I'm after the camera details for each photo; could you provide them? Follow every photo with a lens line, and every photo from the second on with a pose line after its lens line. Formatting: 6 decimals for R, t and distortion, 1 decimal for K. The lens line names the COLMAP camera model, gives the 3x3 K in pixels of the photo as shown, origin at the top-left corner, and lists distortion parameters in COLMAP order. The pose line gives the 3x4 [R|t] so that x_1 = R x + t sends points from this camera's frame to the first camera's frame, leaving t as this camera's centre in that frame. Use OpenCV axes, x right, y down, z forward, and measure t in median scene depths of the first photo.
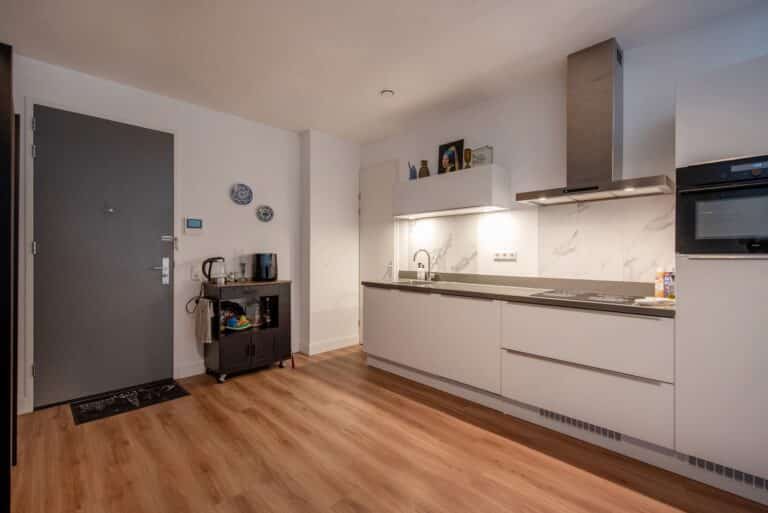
lens RADIAL K [[345.5, 0, 383.6], [0, 345.5, 254.4], [0, 0, 1]] dist [0.001113, 0.000099]
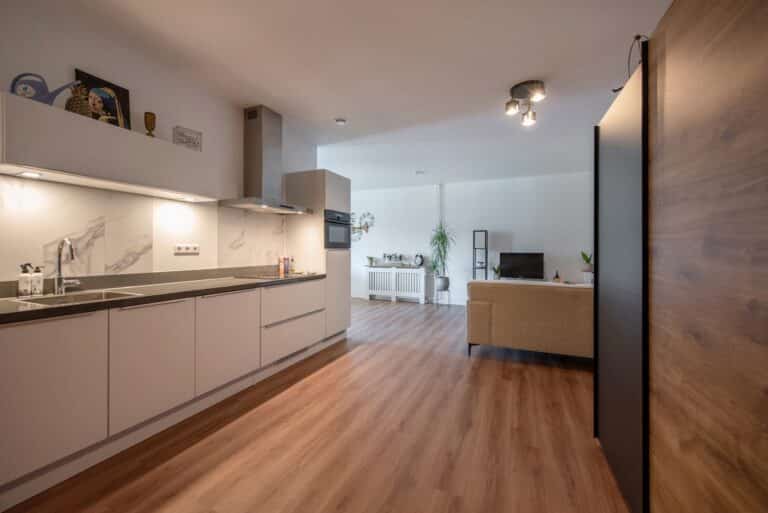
lens RADIAL K [[310.3, 0, 384.0], [0, 310.3, 256.5], [0, 0, 1]] dist [-0.001085, -0.000161]
pose [[-0.383668, -0.020486, 0.923244, -0.627412], [-0.002430, 0.999773, 0.021175, 0.003966], [-0.923468, 0.005881, -0.383630, 0.803251]]
